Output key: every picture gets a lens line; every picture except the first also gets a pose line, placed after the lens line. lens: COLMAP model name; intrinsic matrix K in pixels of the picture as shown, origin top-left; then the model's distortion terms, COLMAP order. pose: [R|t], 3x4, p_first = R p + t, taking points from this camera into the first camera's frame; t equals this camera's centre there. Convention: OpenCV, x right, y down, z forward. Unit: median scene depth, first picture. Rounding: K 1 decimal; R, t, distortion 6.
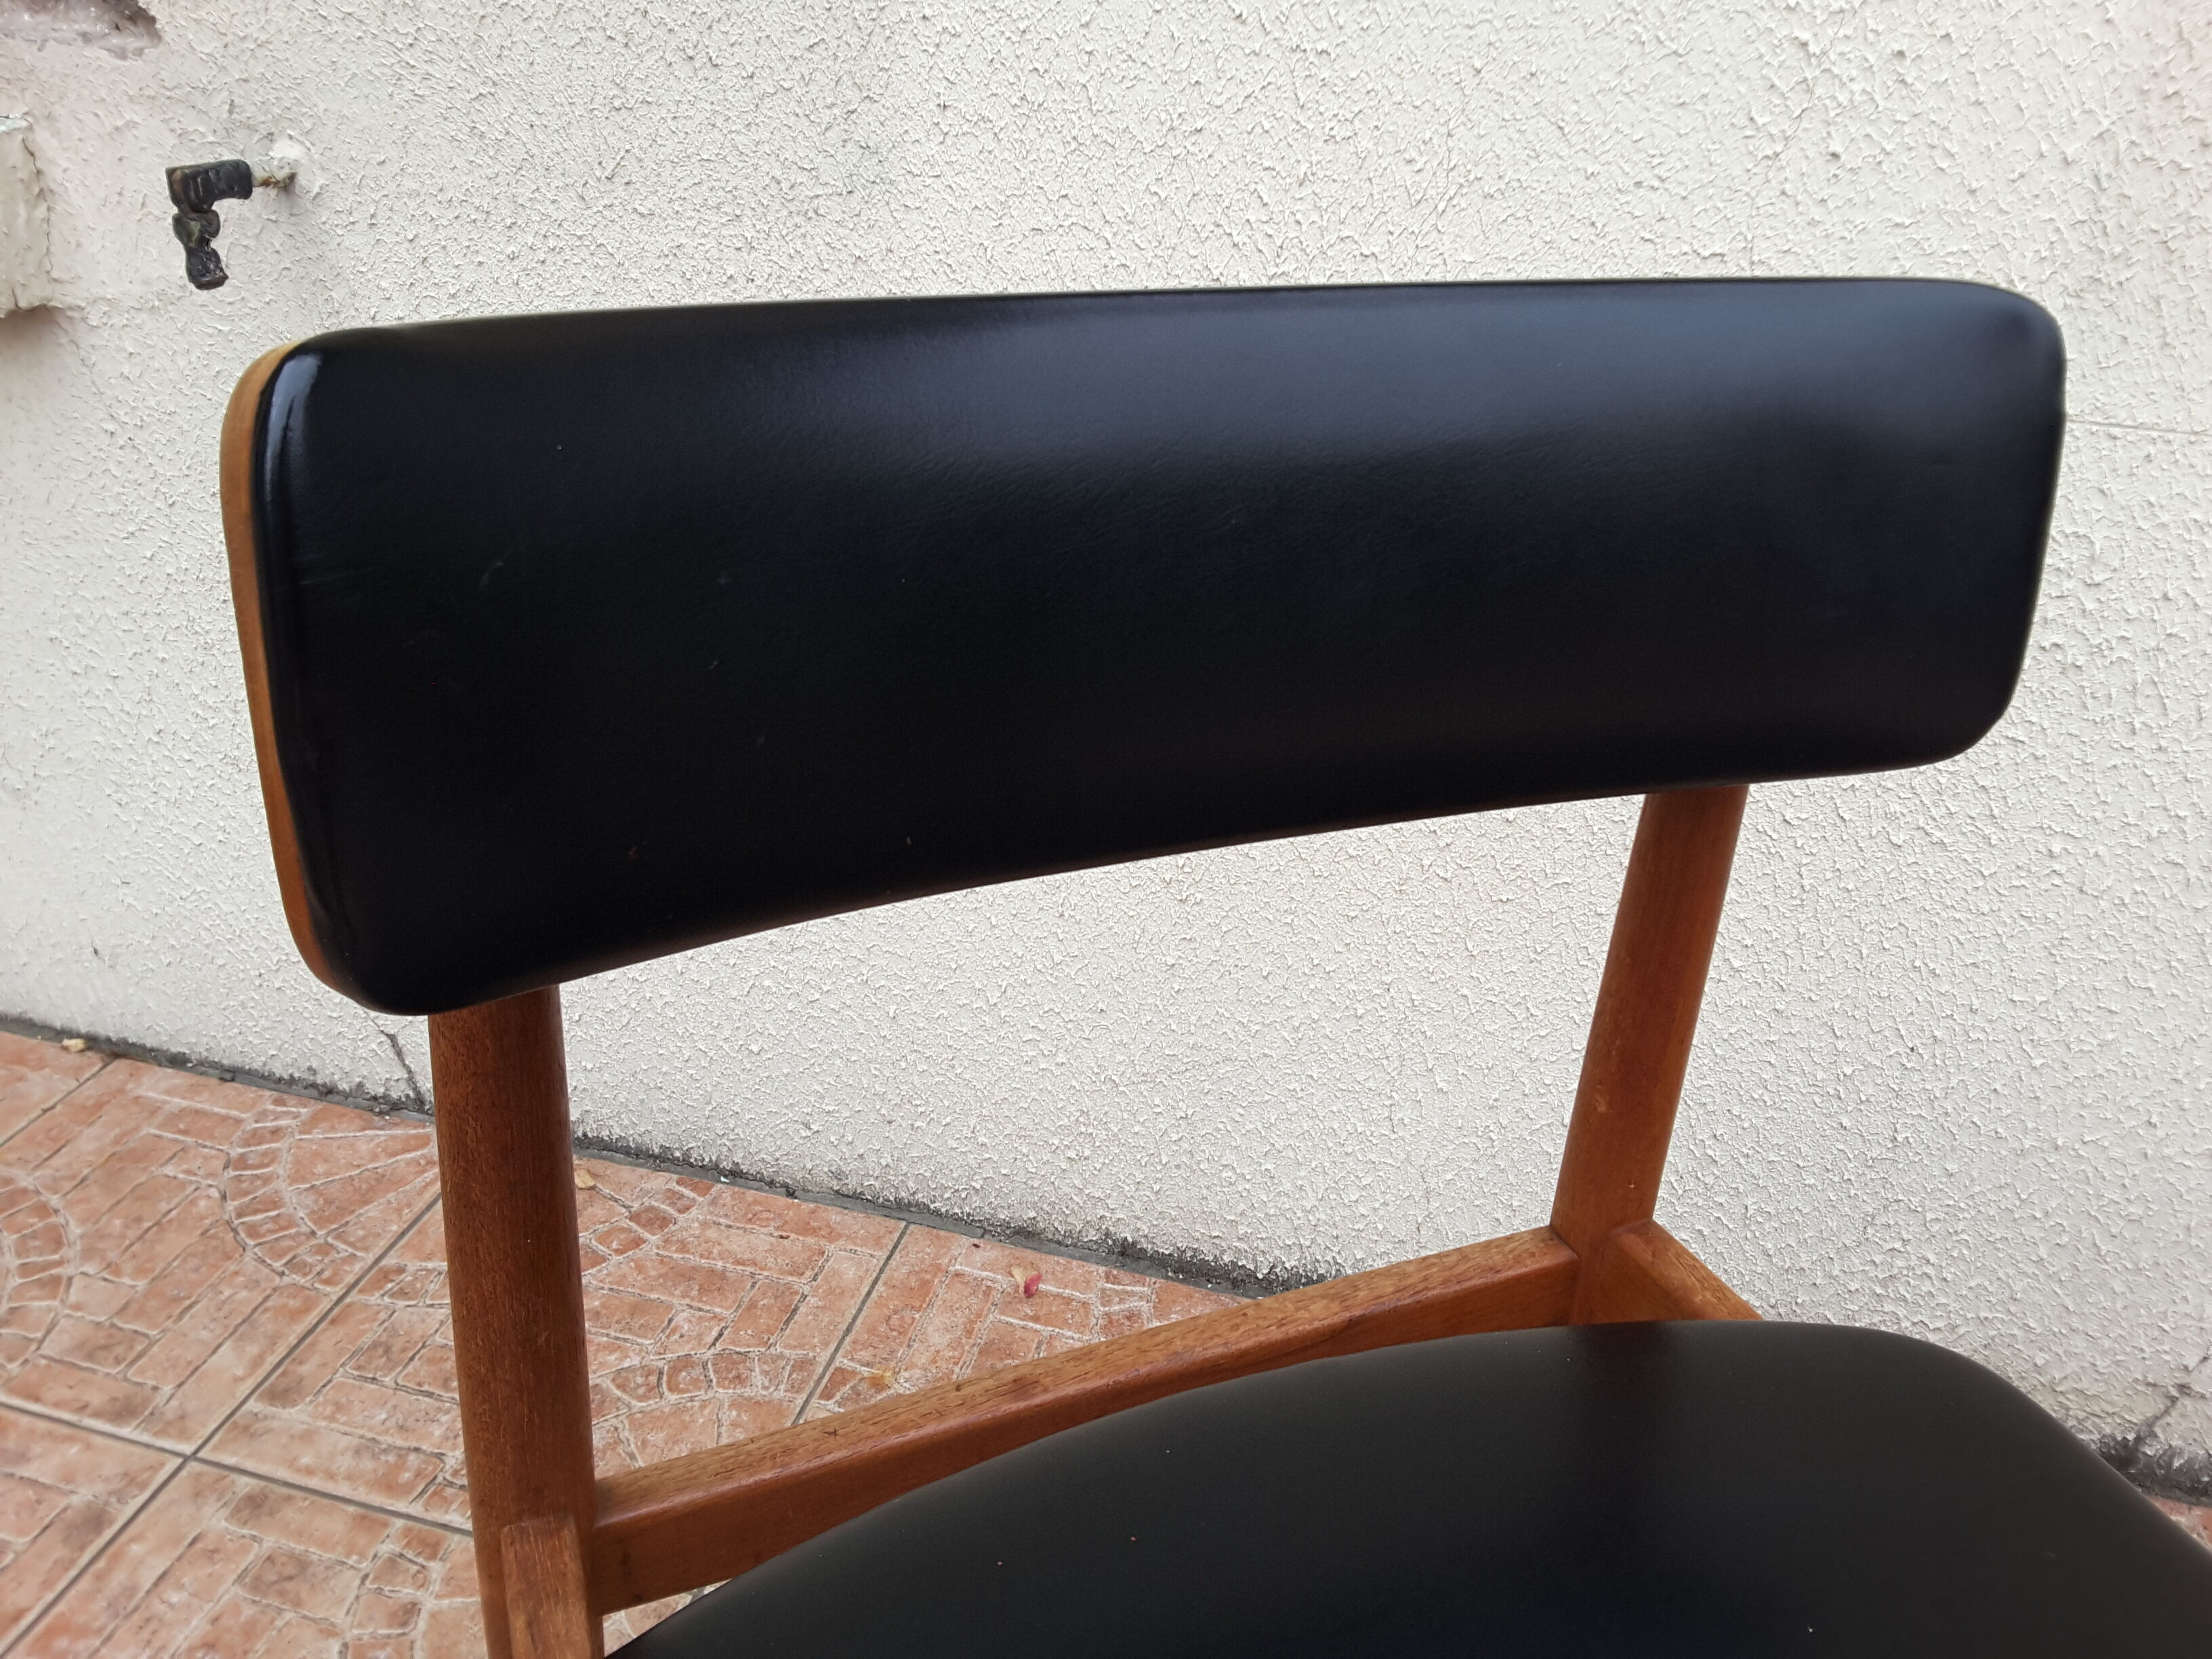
lens RADIAL K [[1786.4, 0, 1111.6], [0, 1786.4, 799.3], [0, 0, 1]] dist [0.118017, -0.192096]
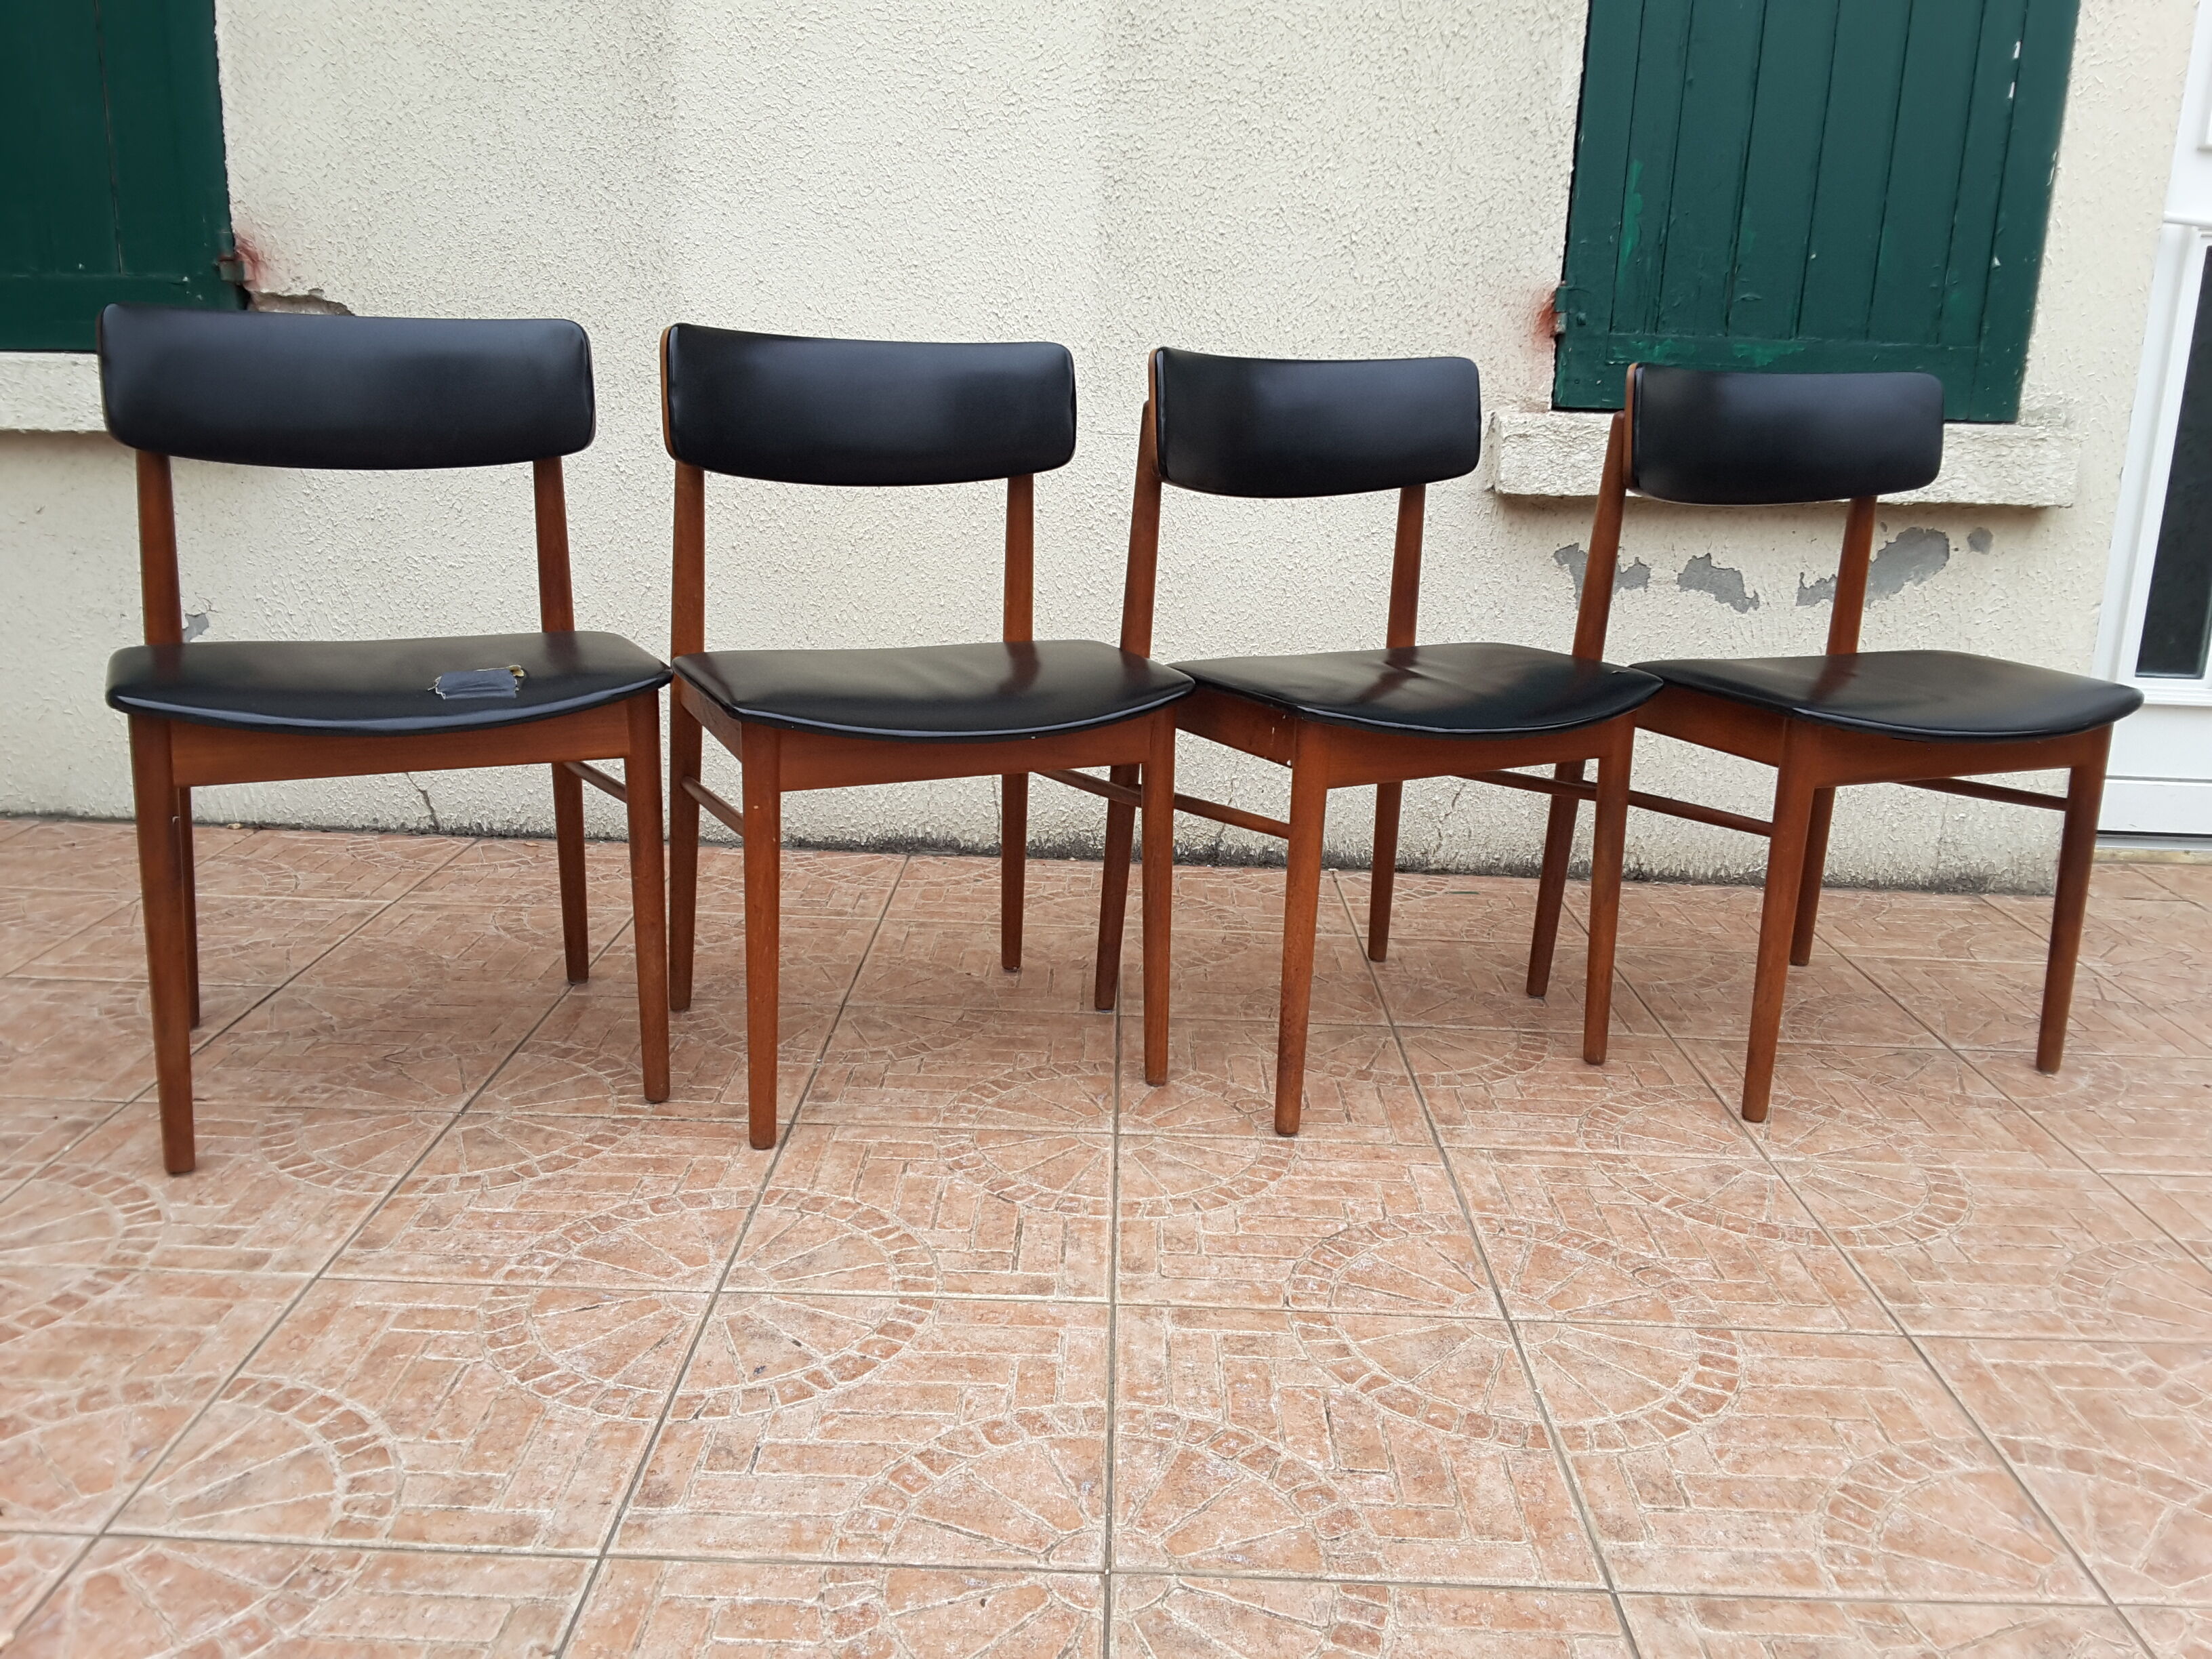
lens RADIAL K [[1786.4, 0, 1106.1], [0, 1786.4, 808.4], [0, 0, 1]] dist [0.118017, -0.192096]
pose [[0.970289, -0.069876, 0.231639, -0.148612], [0.114582, 0.975930, -0.185560, 0.729248], [-0.213097, 0.206588, 0.954940, -1.310251]]
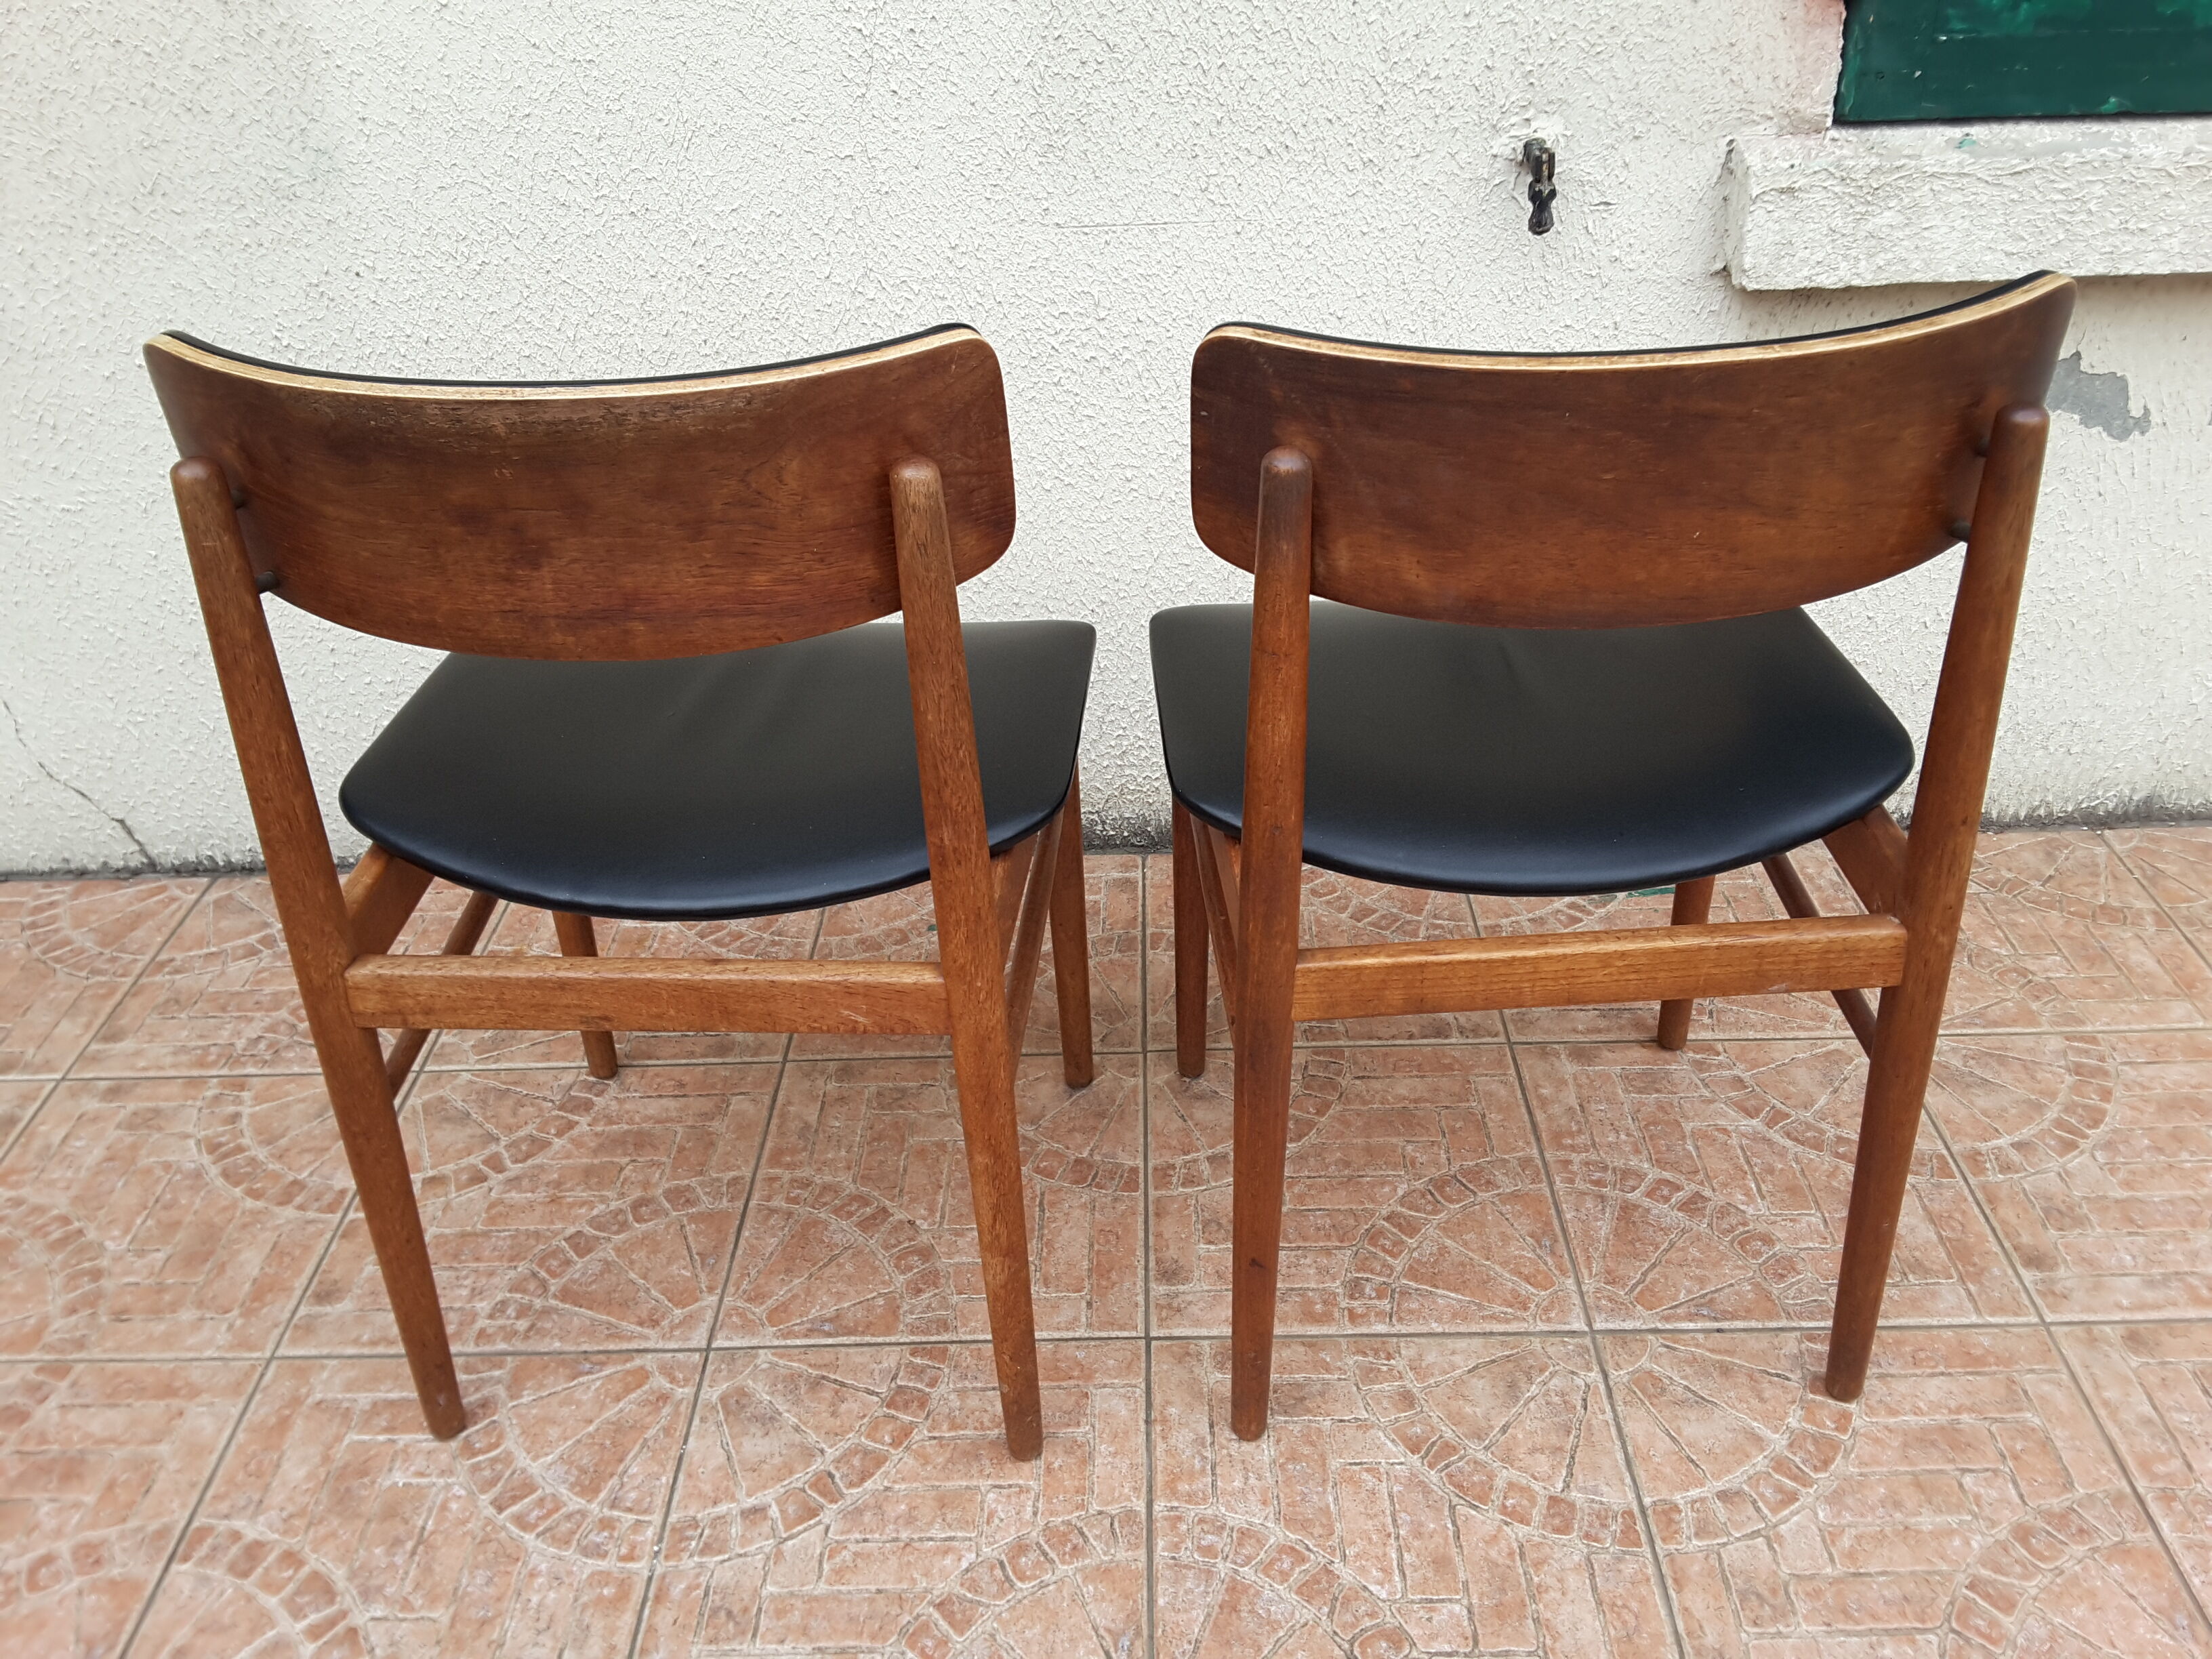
lens RADIAL K [[1786.4, 0, 1111.7], [0, 1786.4, 804.9], [0, 0, 1]] dist [0.118017, -0.192096]
pose [[0.966289, -0.199100, 0.163230, 0.135465], [0.182490, 0.976892, 0.111260, 0.120894], [-0.181610, -0.077722, 0.980294, -0.605943]]
